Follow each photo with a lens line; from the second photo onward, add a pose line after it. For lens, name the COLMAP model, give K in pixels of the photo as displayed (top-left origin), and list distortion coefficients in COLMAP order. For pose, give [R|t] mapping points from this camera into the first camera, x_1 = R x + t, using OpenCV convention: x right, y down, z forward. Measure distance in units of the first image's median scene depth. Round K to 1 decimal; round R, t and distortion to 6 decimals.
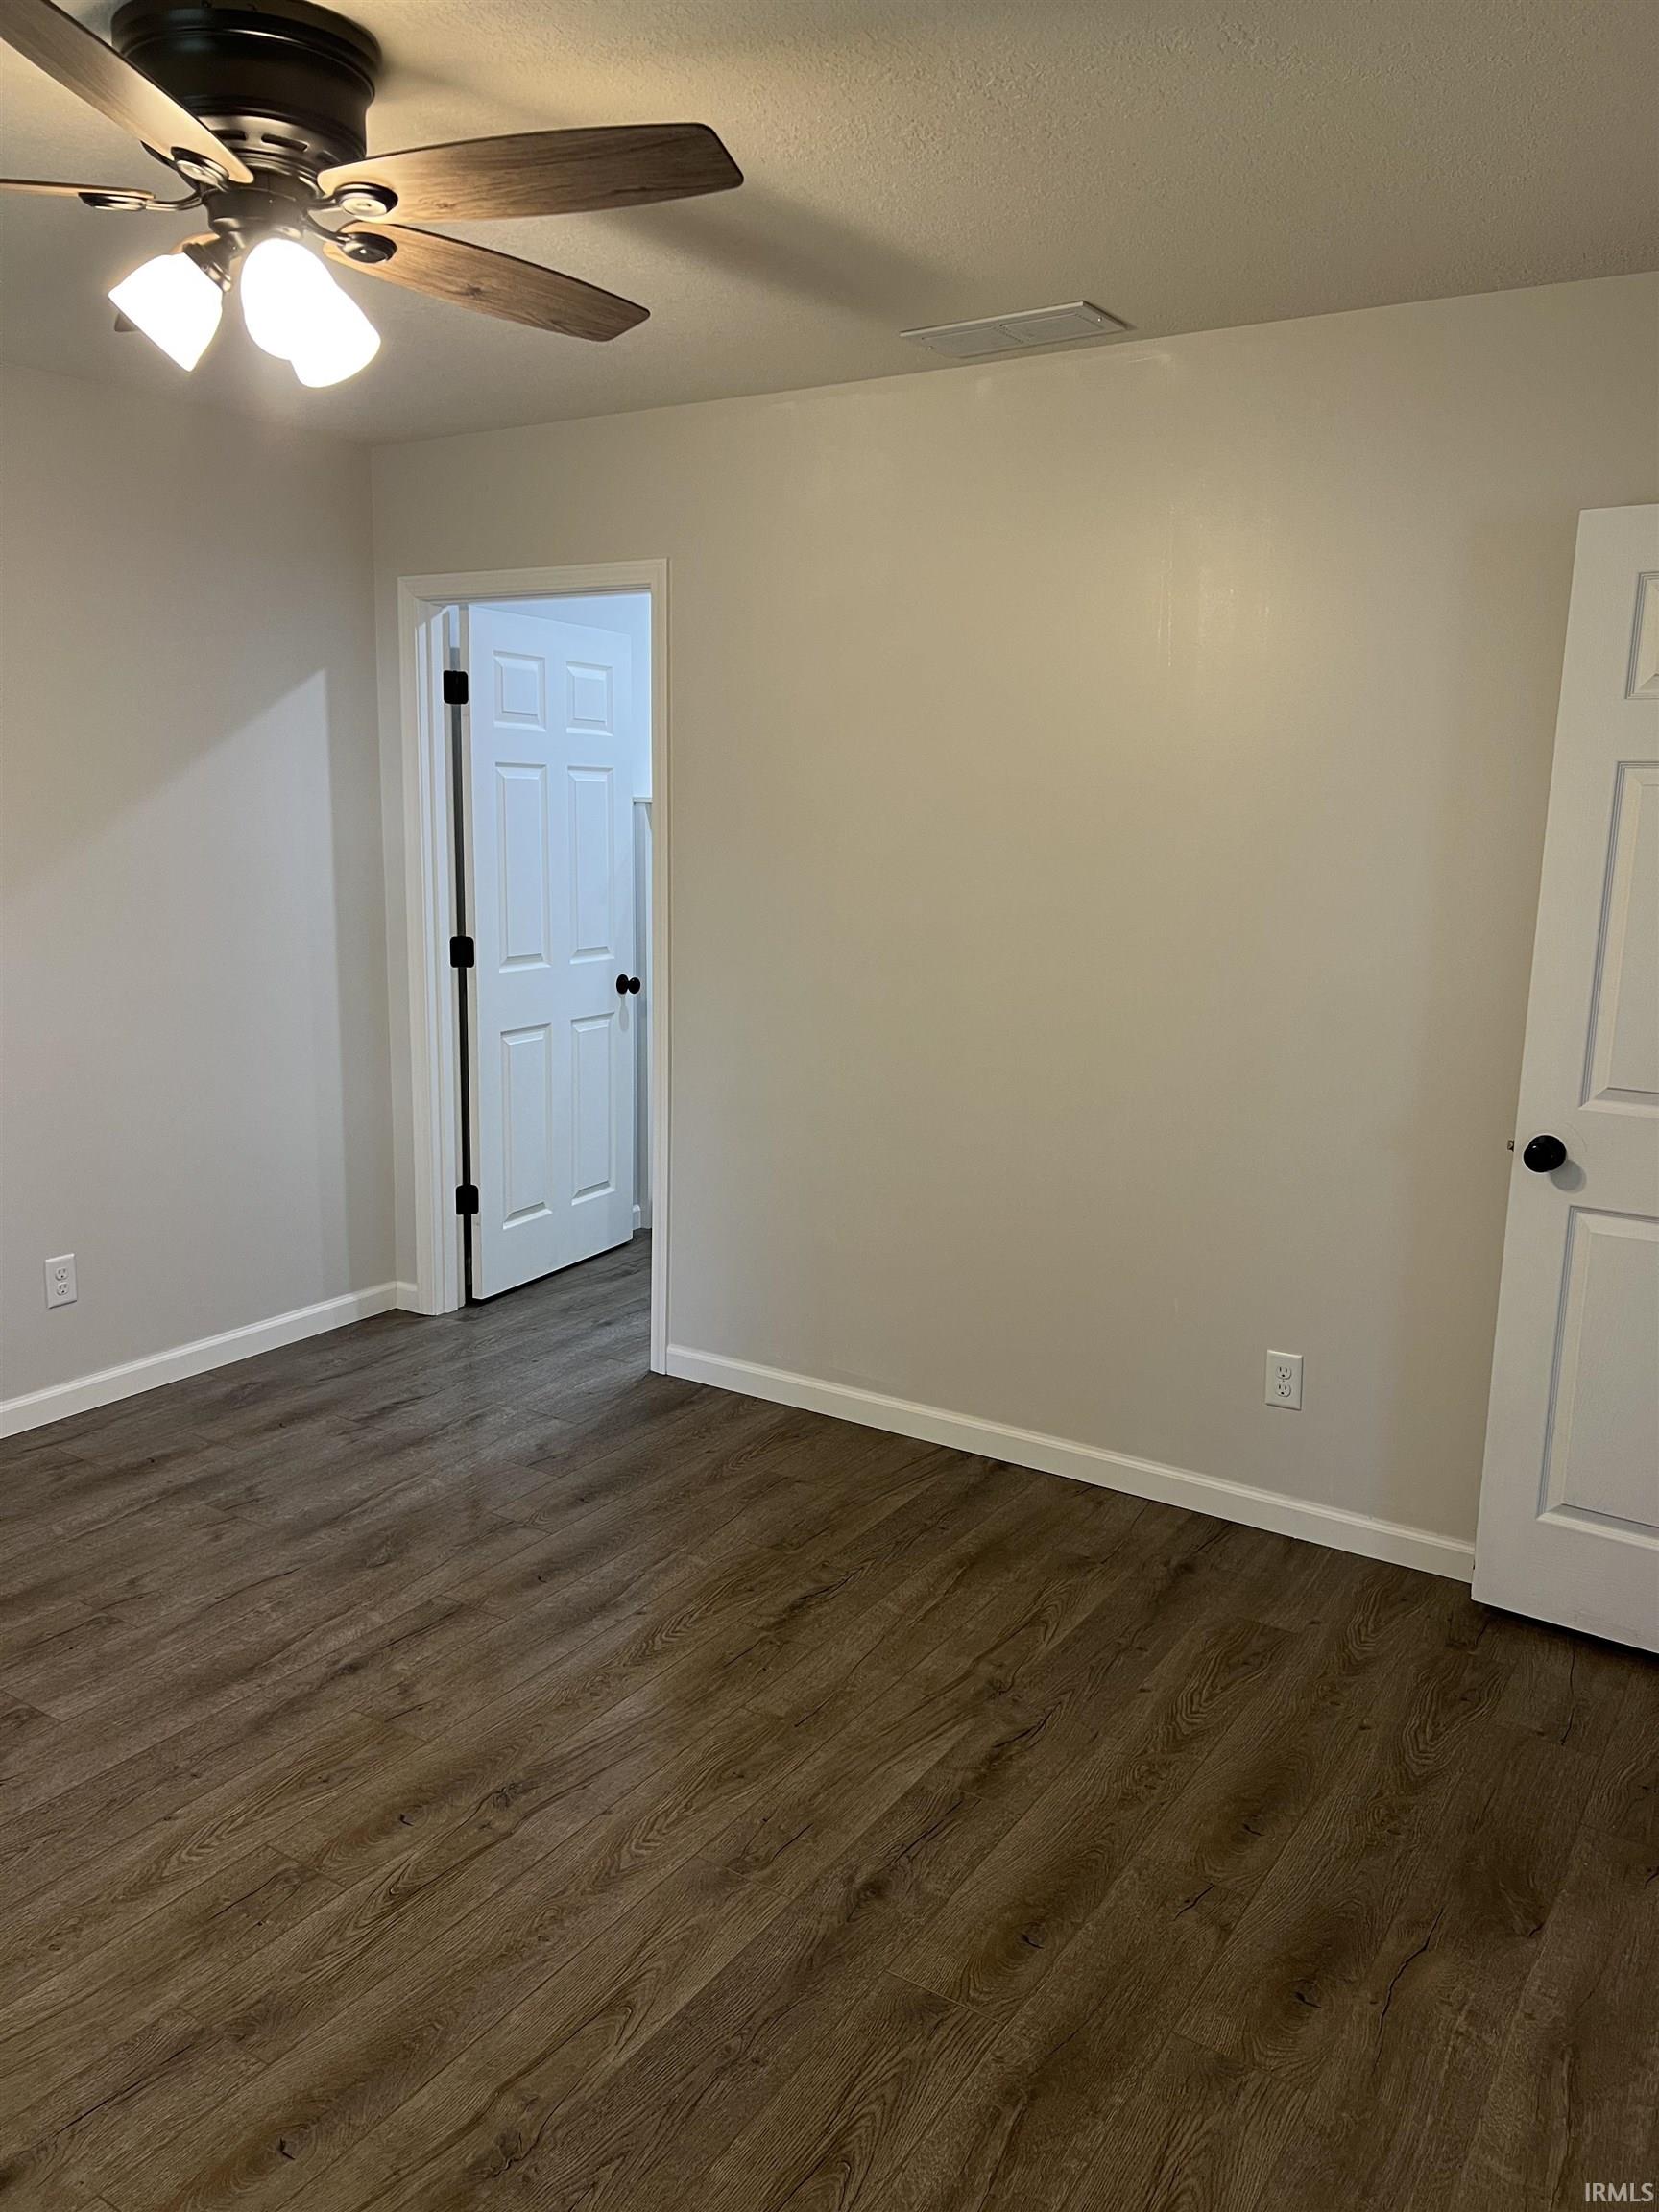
lens RADIAL K [[1673.7, 0, 830.5], [0, 1673.7, 1108.3], [0, 0, 1]] dist [0.036804, -0.035485]
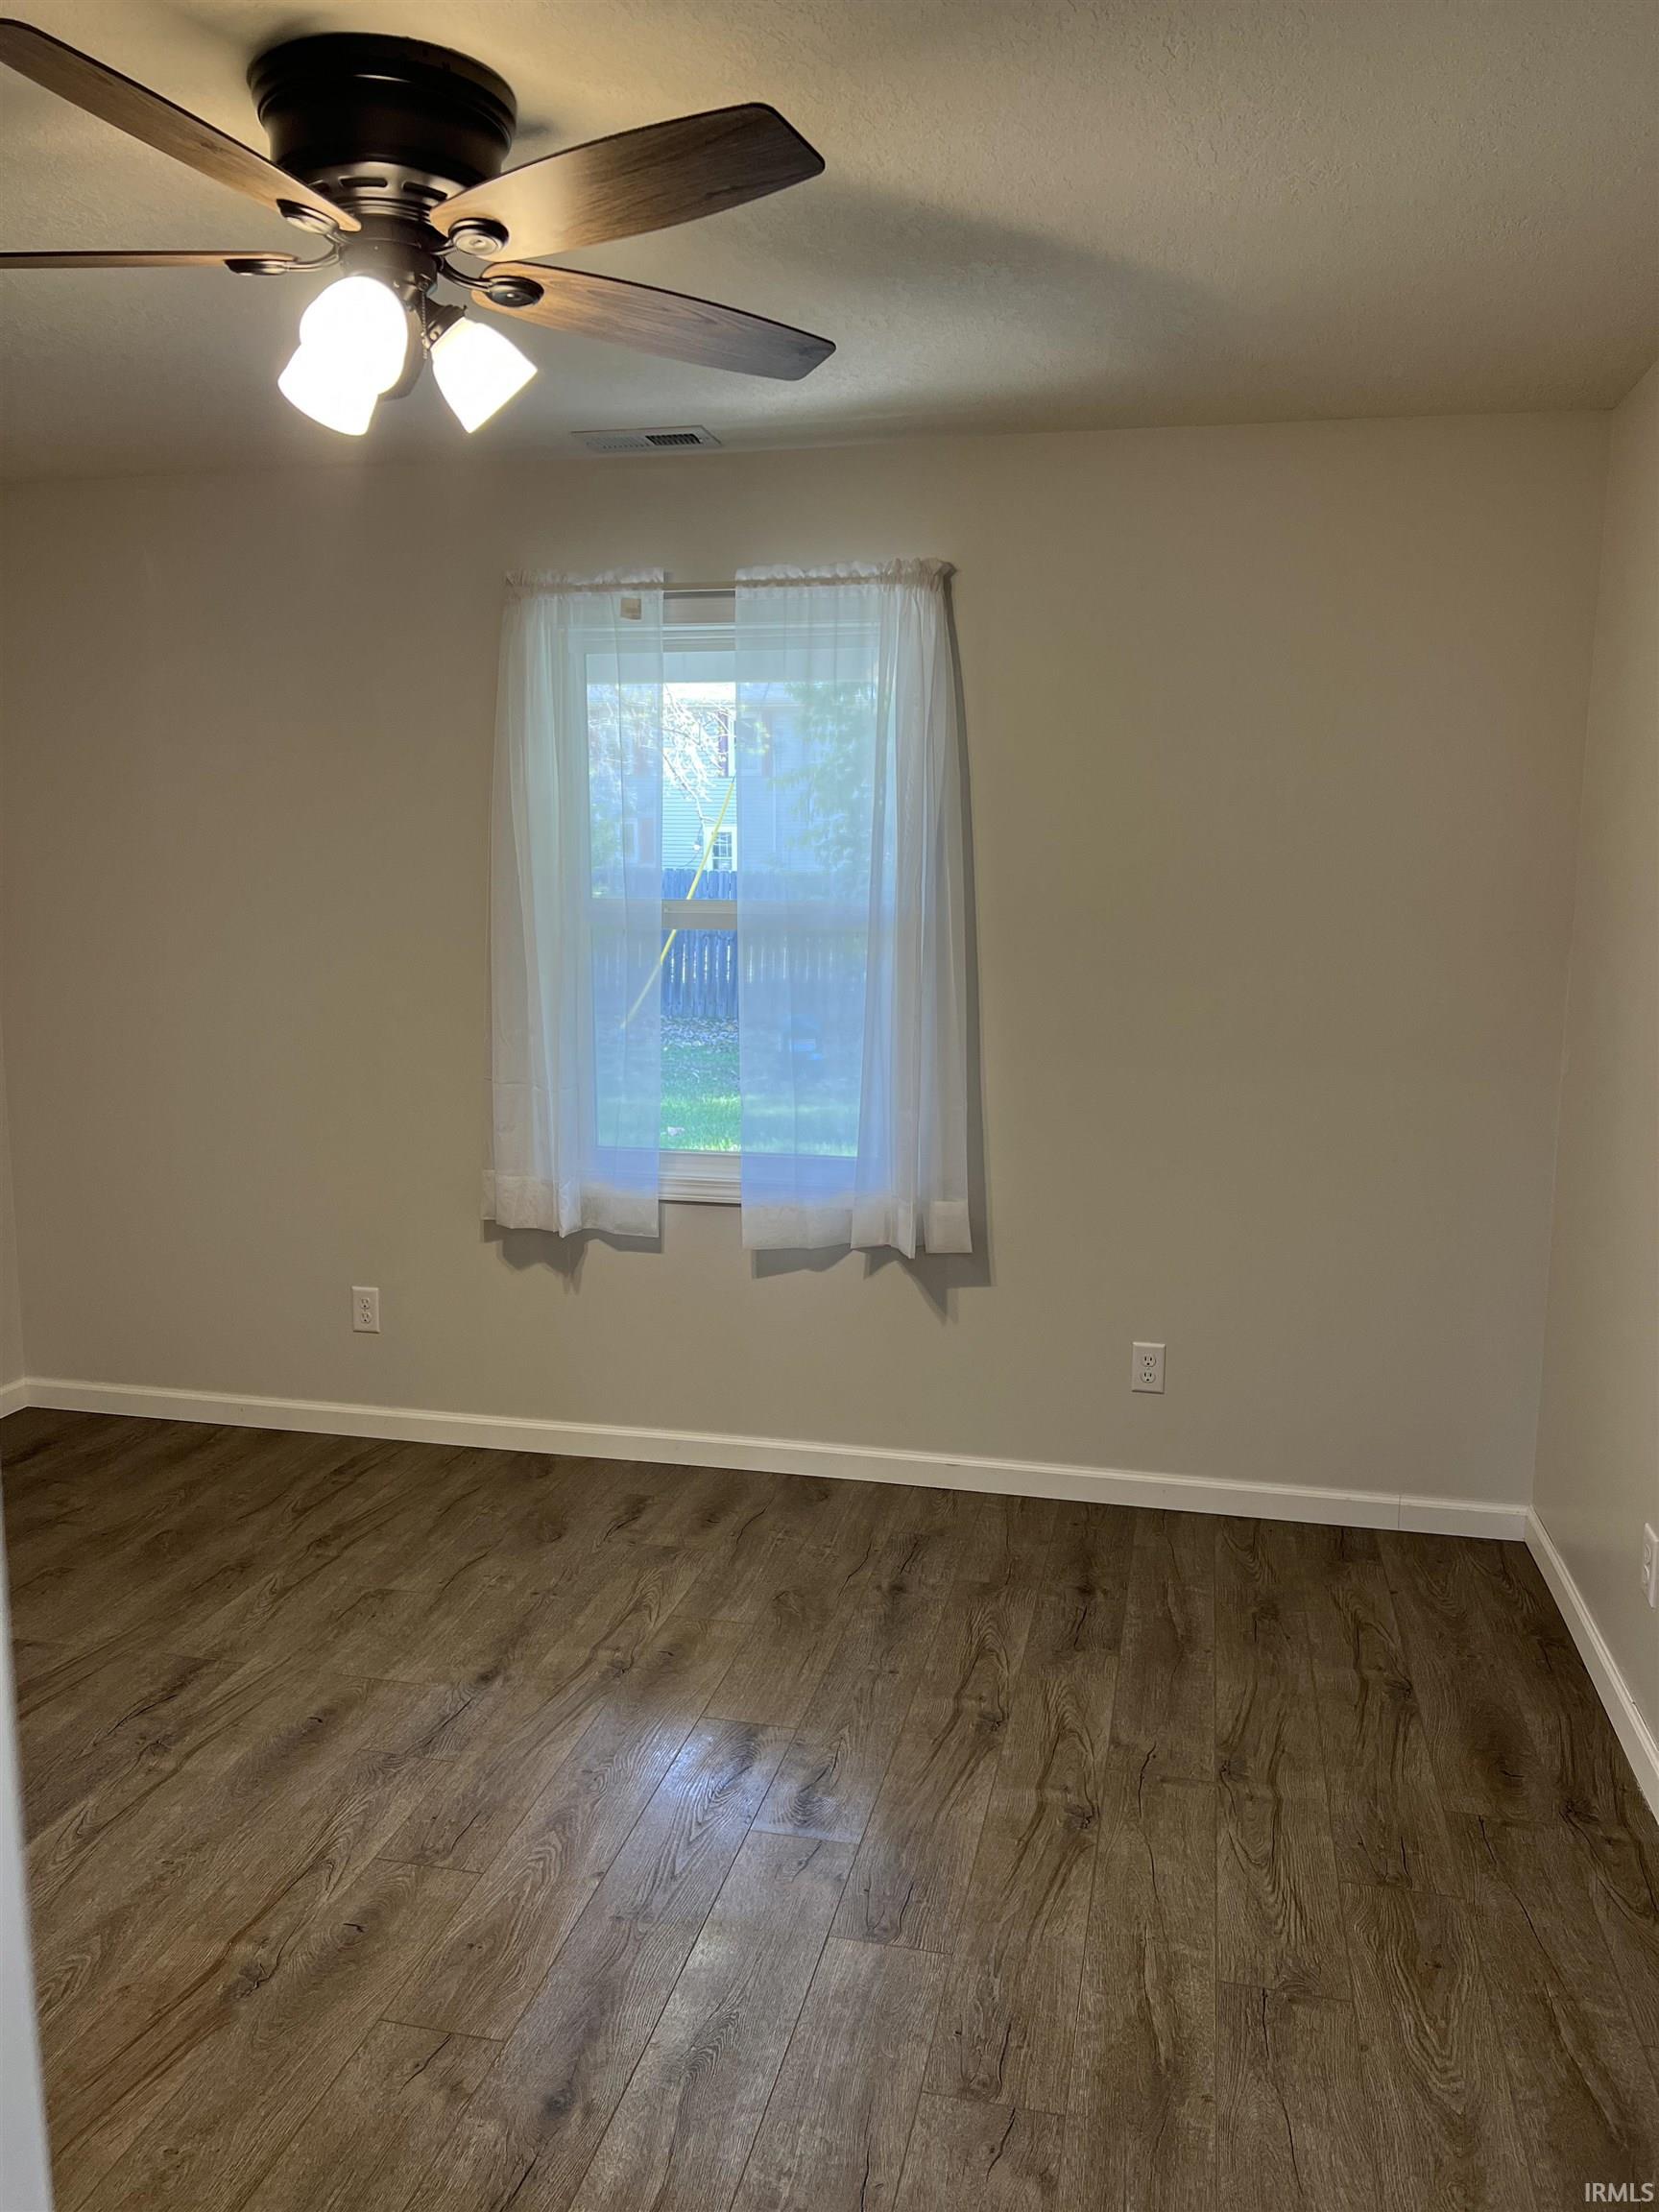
lens RADIAL K [[1673.7, 0, 839.6], [0, 1673.7, 1118.6], [0, 0, 1]] dist [0.036804, -0.035485]
pose [[-0.938405, 0.027378, -0.344452, -0.197347], [-0.087549, 0.945489, 0.313665, -0.330973], [0.334263, 0.324501, -0.884854, 1.808588]]
